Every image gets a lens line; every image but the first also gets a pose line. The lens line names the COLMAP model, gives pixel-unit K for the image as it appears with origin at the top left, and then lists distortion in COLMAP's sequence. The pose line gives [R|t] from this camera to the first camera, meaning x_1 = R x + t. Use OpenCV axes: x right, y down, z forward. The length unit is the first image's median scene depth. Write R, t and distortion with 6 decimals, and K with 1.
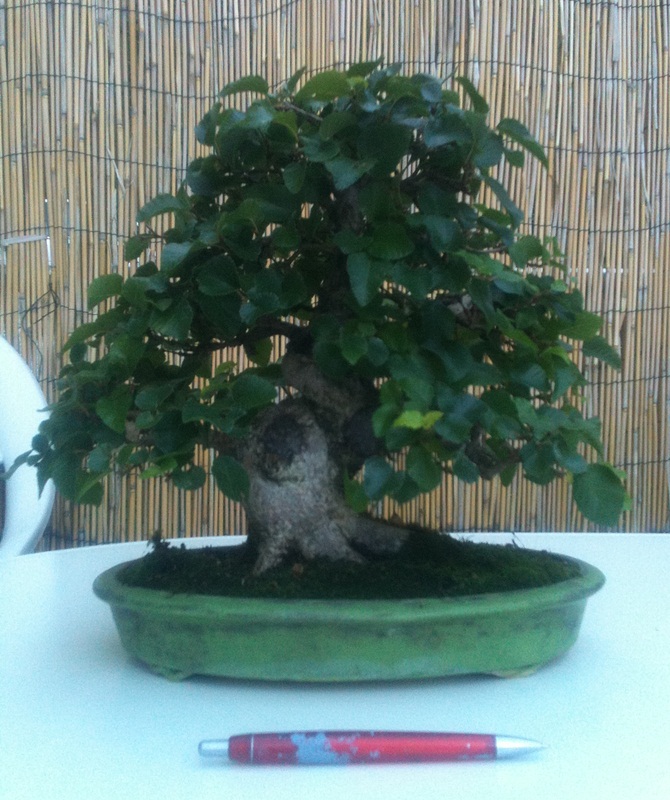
lens RADIAL K [[685.3, 0, 334.6], [0, 685.3, 398.7], [0, 0, 1]] dist [-0.004675, 0.000608]
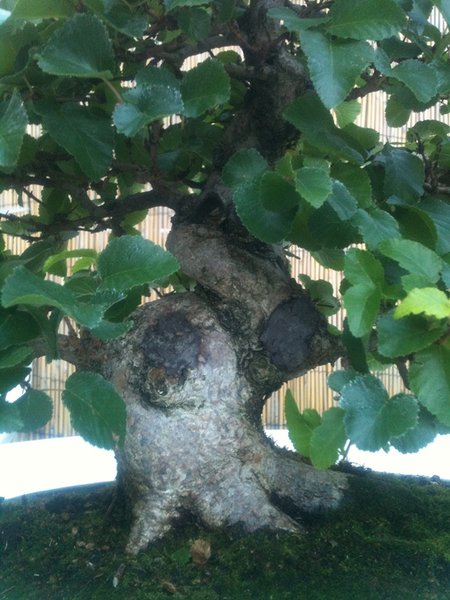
lens RADIAL K [[571.7, 0, 225.6], [0, 571.7, 302.6], [0, 0, 1]] dist [0.026793, 0.000000]
pose [[0.996172, -0.000955, 0.087408, -0.072339], [0.004088, 0.999355, -0.035667, 0.036117], [-0.087318, 0.035888, 0.995534, 0.427217]]
